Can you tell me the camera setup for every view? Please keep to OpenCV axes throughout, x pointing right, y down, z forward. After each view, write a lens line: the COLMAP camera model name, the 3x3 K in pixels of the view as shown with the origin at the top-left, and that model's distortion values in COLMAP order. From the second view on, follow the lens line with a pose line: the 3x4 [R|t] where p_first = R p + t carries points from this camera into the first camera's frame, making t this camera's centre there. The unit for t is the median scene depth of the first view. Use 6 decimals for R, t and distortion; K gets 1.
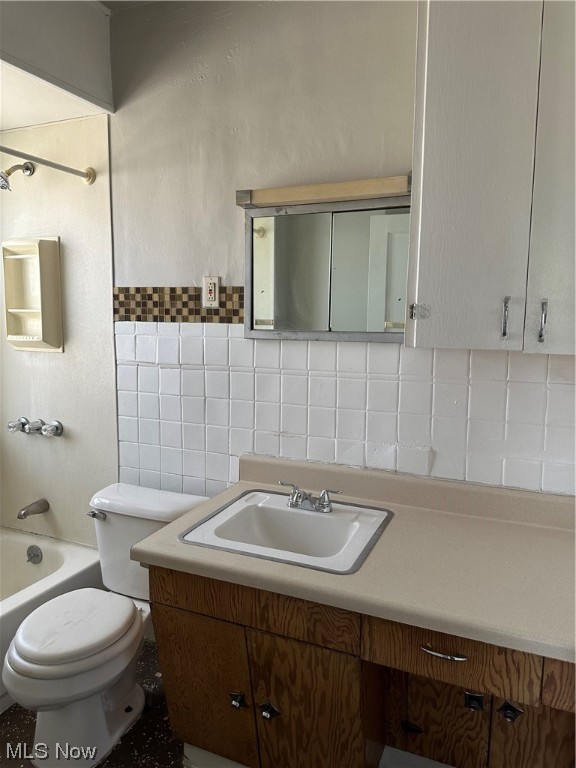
lens RADIAL K [[541.5, 0, 295.0], [0, 541.5, 381.3], [0, 0, 1]] dist [0.065188, -0.078159]
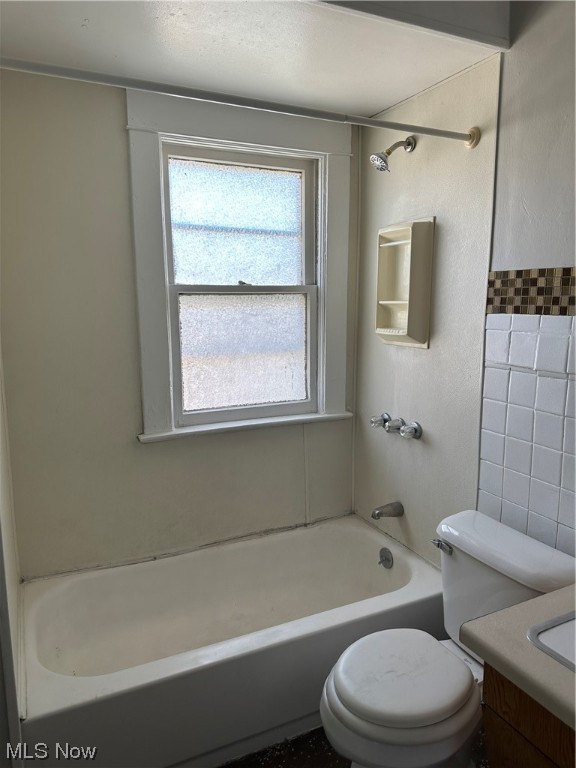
lens RADIAL K [[541.5, 0, 291.2], [0, 541.5, 384.2], [0, 0, 1]] dist [0.065188, -0.078159]
pose [[0.756838, 0.089408, -0.647458, -0.013569], [-0.064363, 0.995980, 0.062299, -0.036938], [0.650426, -0.005478, 0.759550, 0.188532]]
